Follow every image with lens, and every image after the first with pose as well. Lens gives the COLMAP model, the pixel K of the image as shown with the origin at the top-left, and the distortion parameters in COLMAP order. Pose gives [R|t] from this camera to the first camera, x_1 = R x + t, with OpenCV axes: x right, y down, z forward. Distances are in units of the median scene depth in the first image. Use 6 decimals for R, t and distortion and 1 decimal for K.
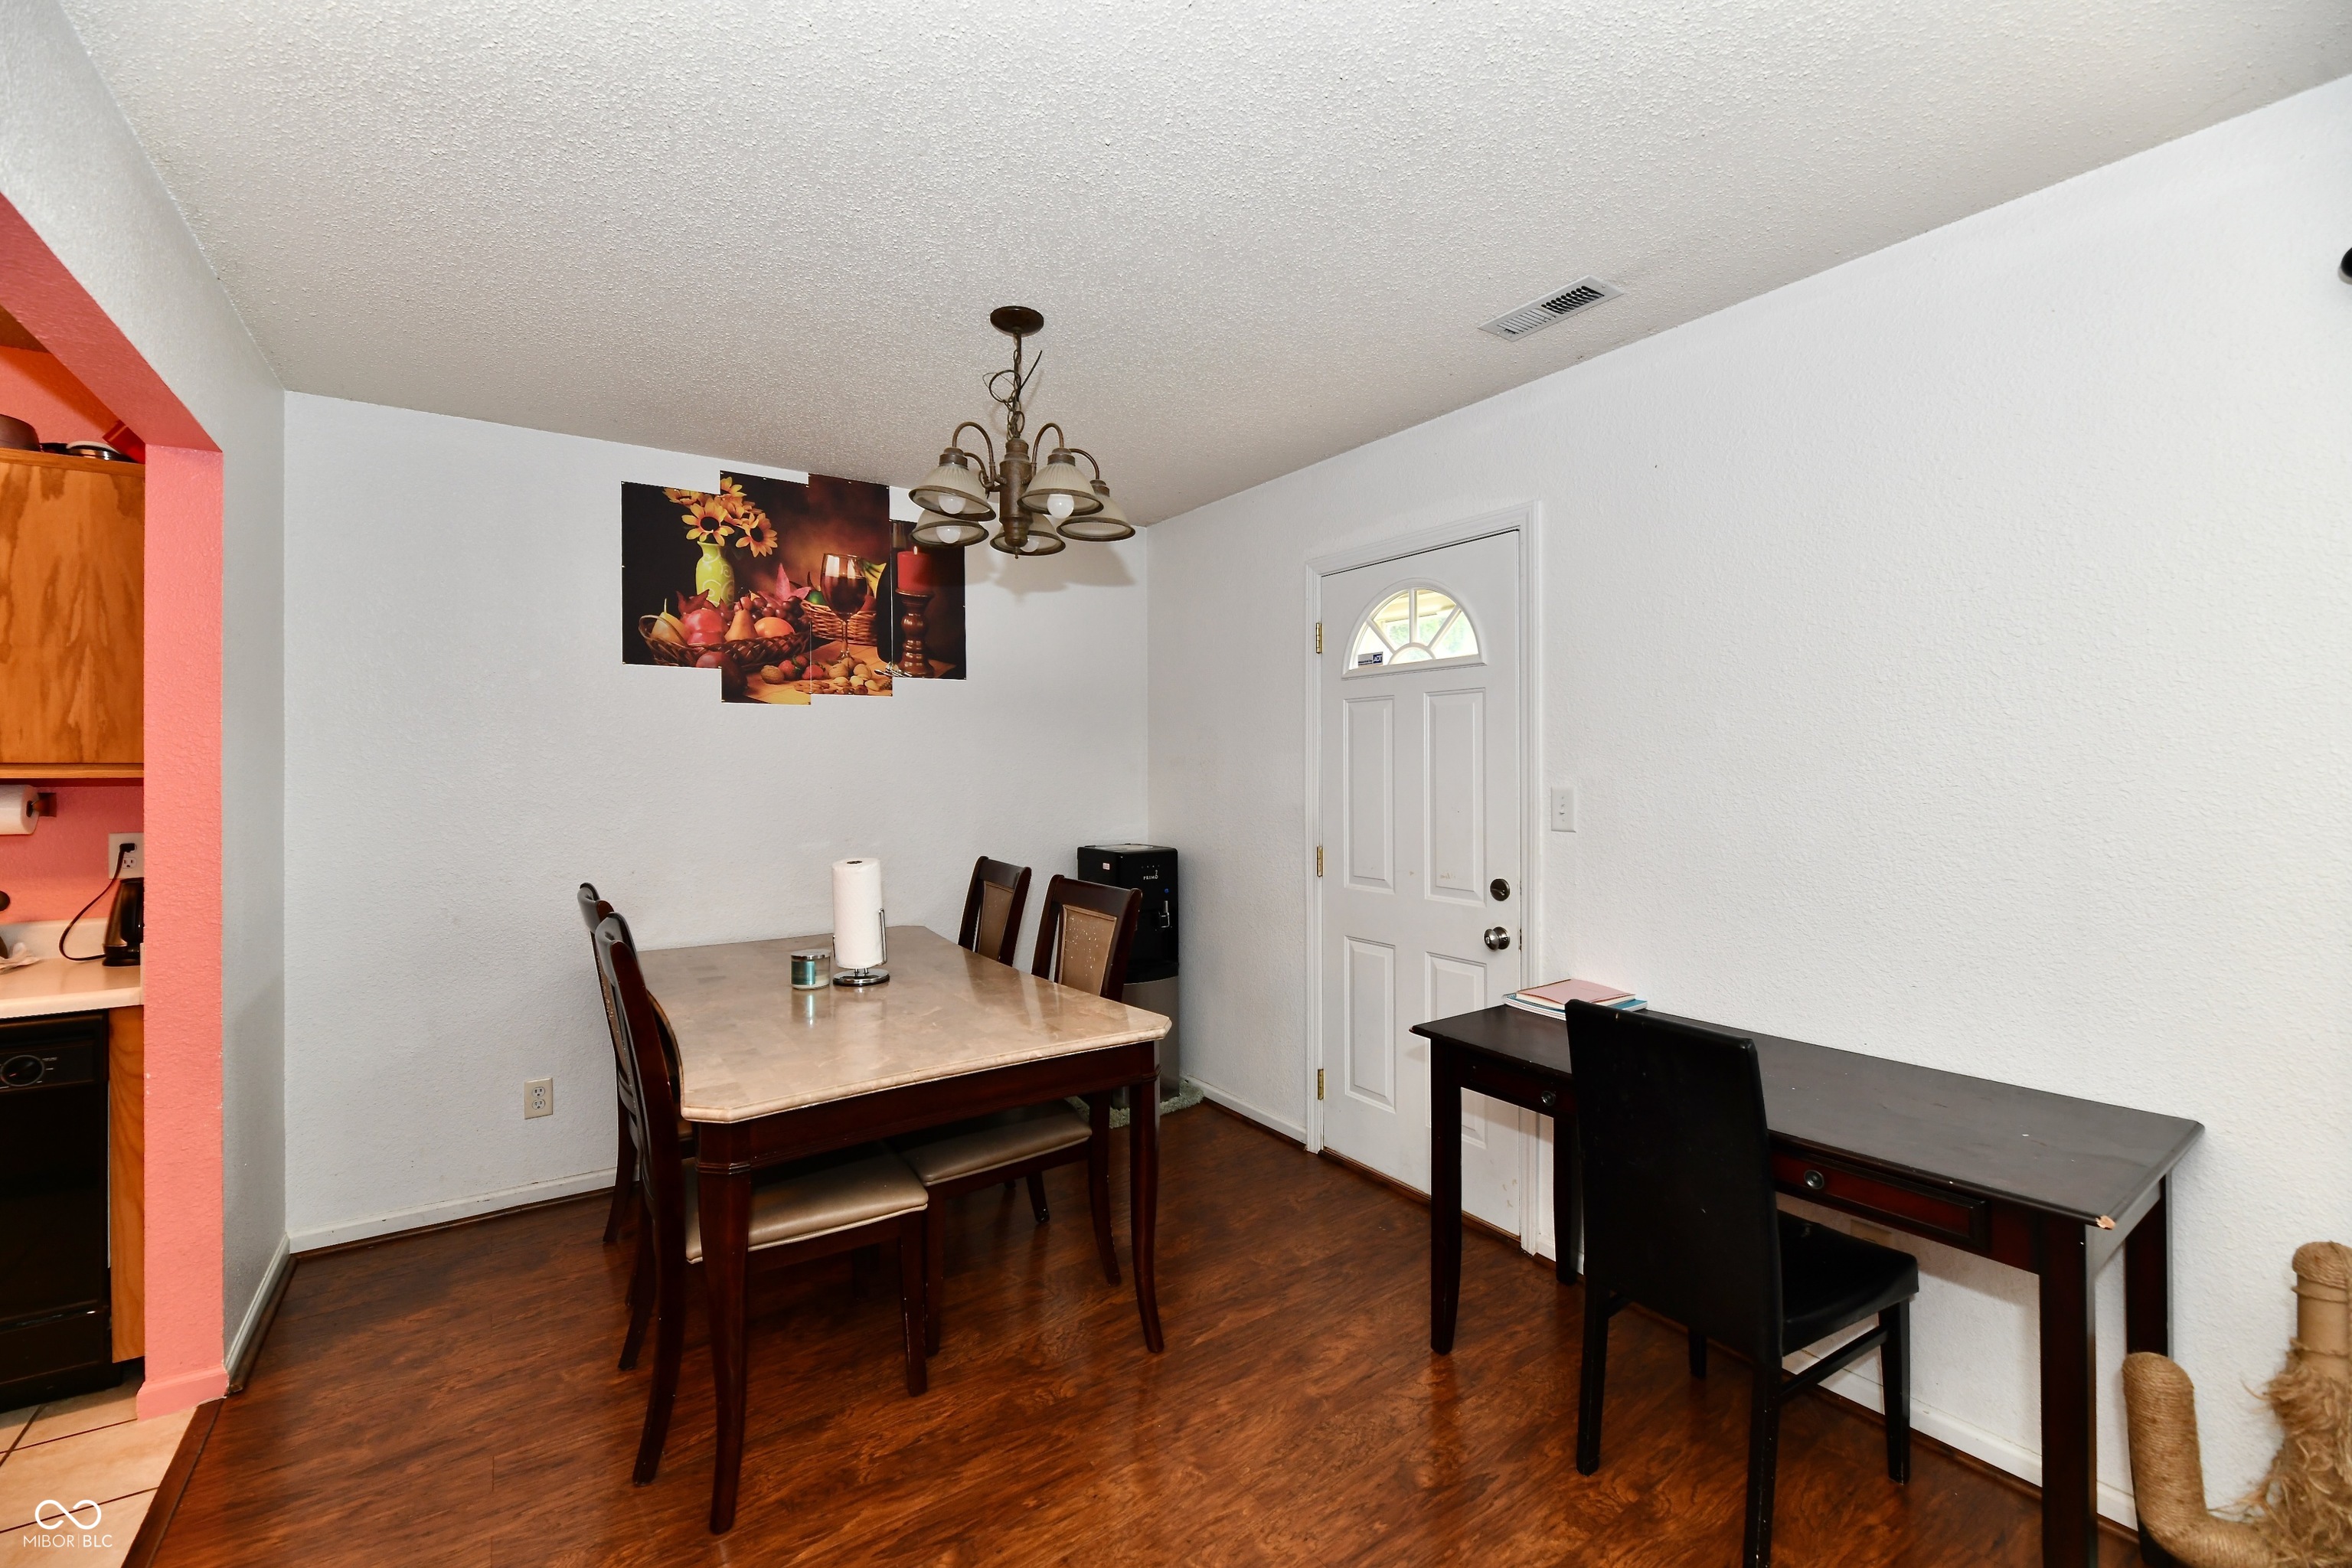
lens RADIAL K [[967.8, 0, 1168.3], [0, 967.8, 763.8], [0, 0, 1]] dist [0.003511, -0.004182]
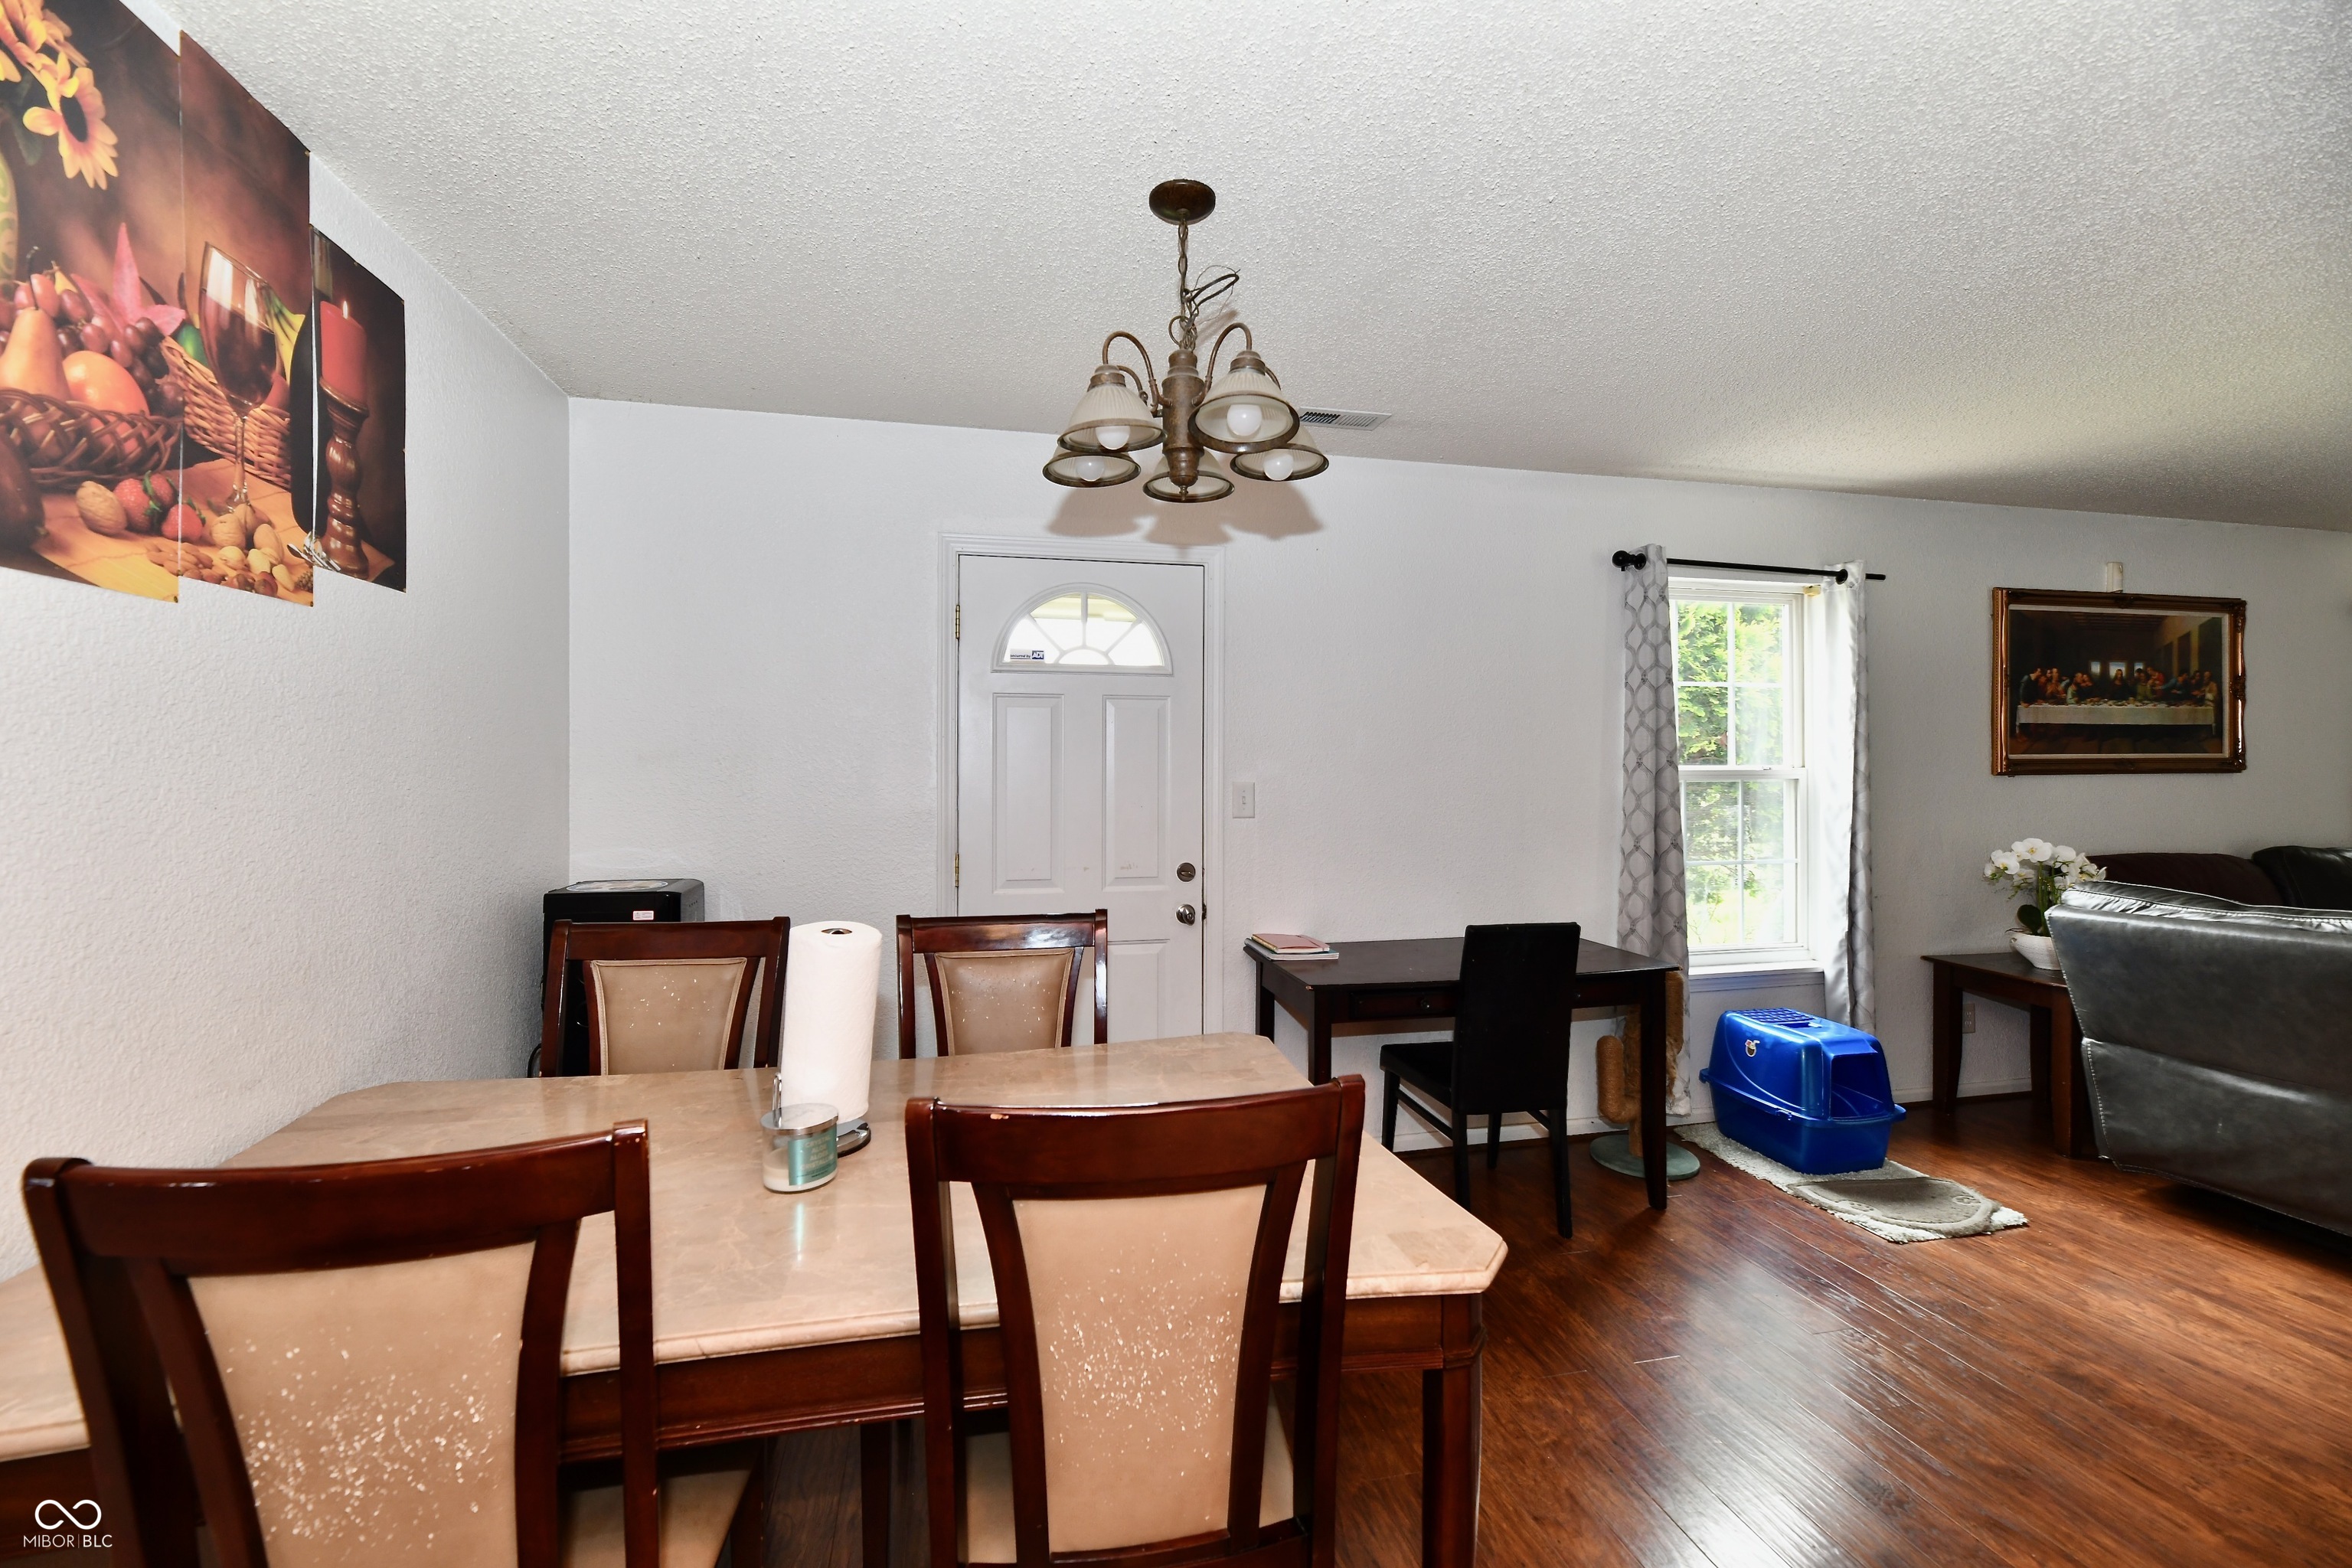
lens RADIAL K [[967.8, 0, 1168.3], [0, 967.8, 763.8], [0, 0, 1]] dist [0.003511, -0.004182]
pose [[0.372797, 0.007259, 0.927885, -0.612731], [-0.005859, 0.999968, -0.005469, 0.005766], [-0.927895, -0.003398, 0.372827, 0.488550]]
